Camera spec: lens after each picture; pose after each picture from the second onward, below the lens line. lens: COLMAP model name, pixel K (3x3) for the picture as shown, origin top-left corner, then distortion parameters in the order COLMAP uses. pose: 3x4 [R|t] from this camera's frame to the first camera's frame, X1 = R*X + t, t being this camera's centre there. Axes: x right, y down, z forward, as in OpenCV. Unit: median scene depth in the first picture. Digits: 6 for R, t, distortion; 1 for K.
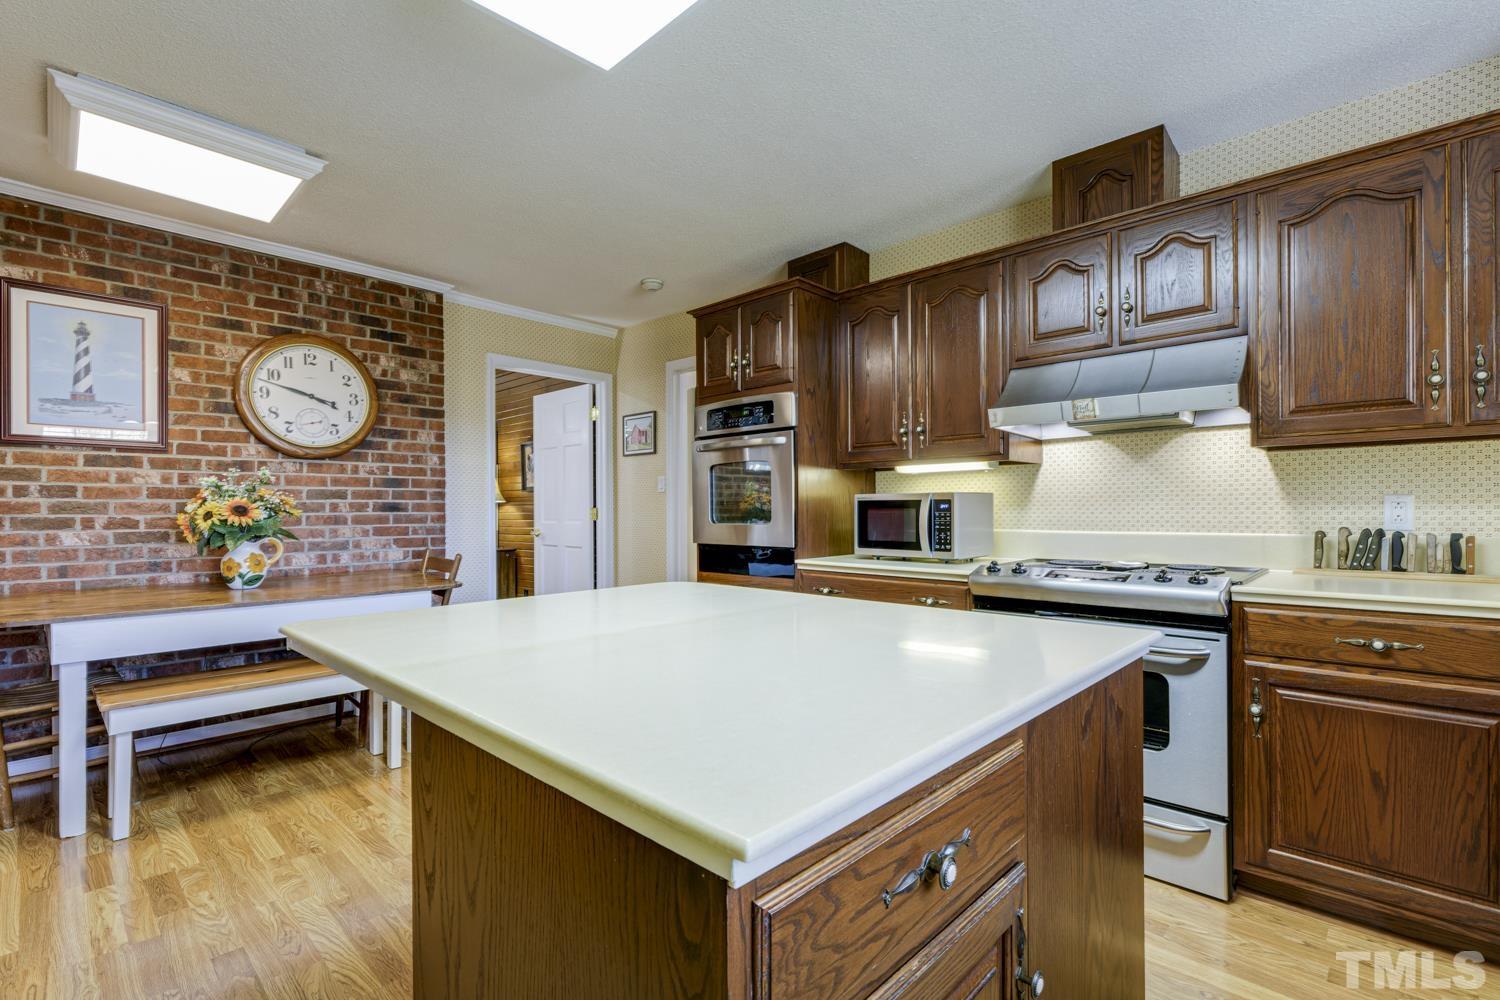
lens RADIAL K [[686.1, 0, 758.7], [0, 686.1, 506.2], [0, 0, 1]] dist [0.003305, 0.001073]
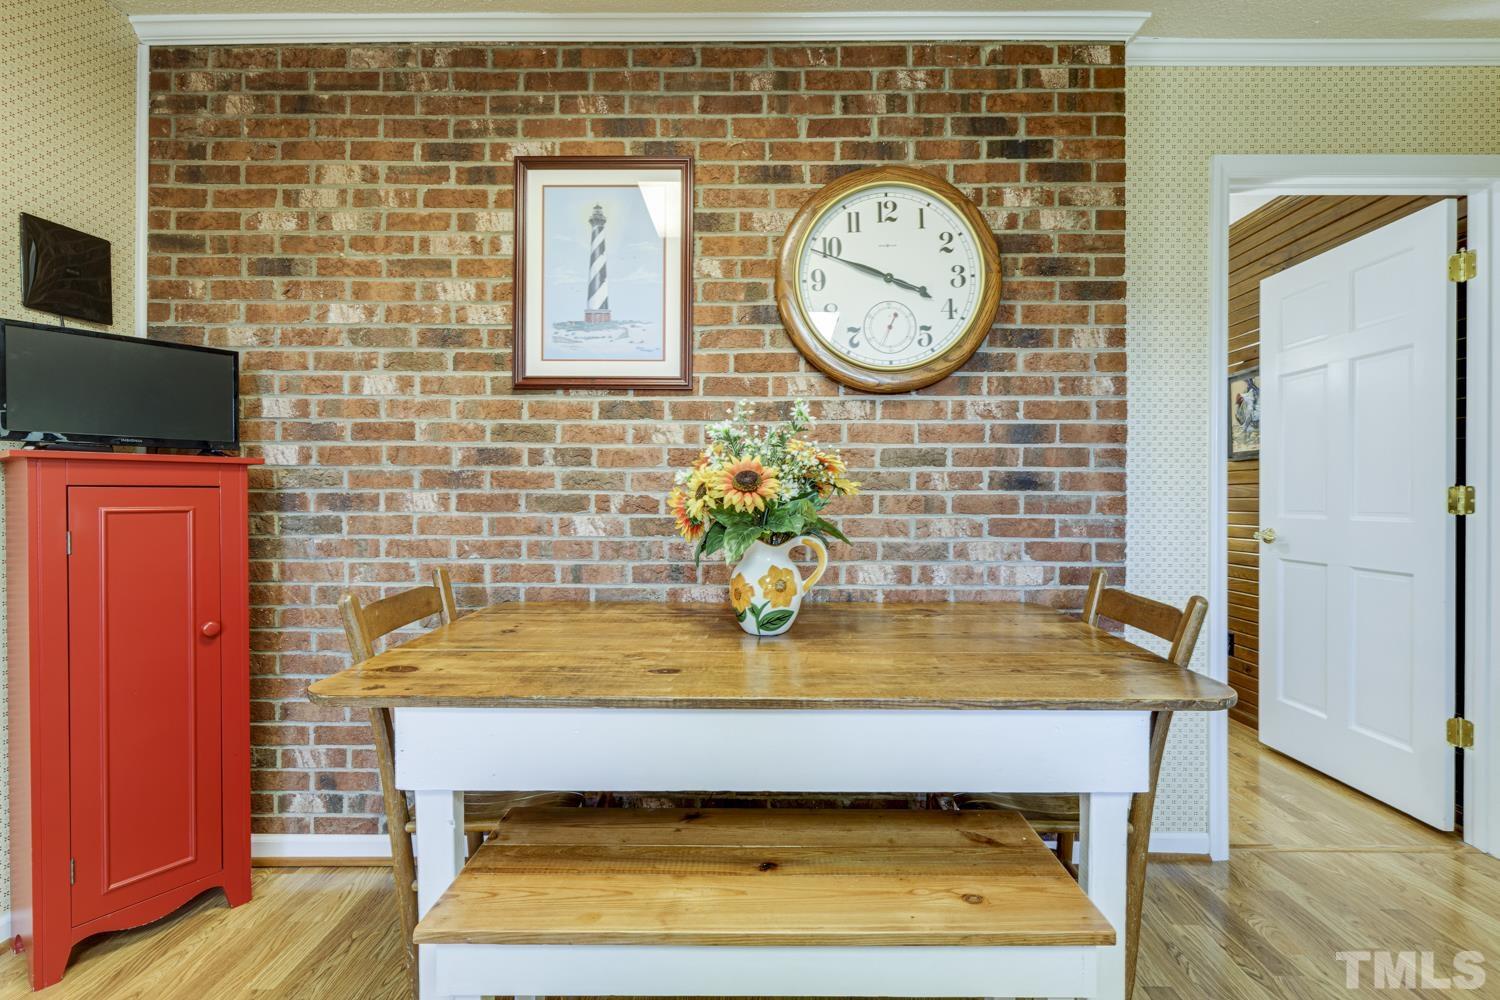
lens RADIAL K [[686.1, 0, 758.7], [0, 686.1, 506.2], [0, 0, 1]] dist [0.003305, 0.001073]
pose [[0.680370, 0.013075, -0.732752, -0.324776], [-0.002520, 0.999877, 0.015502, 0.014038], [0.732865, -0.008700, 0.680319, 0.562008]]
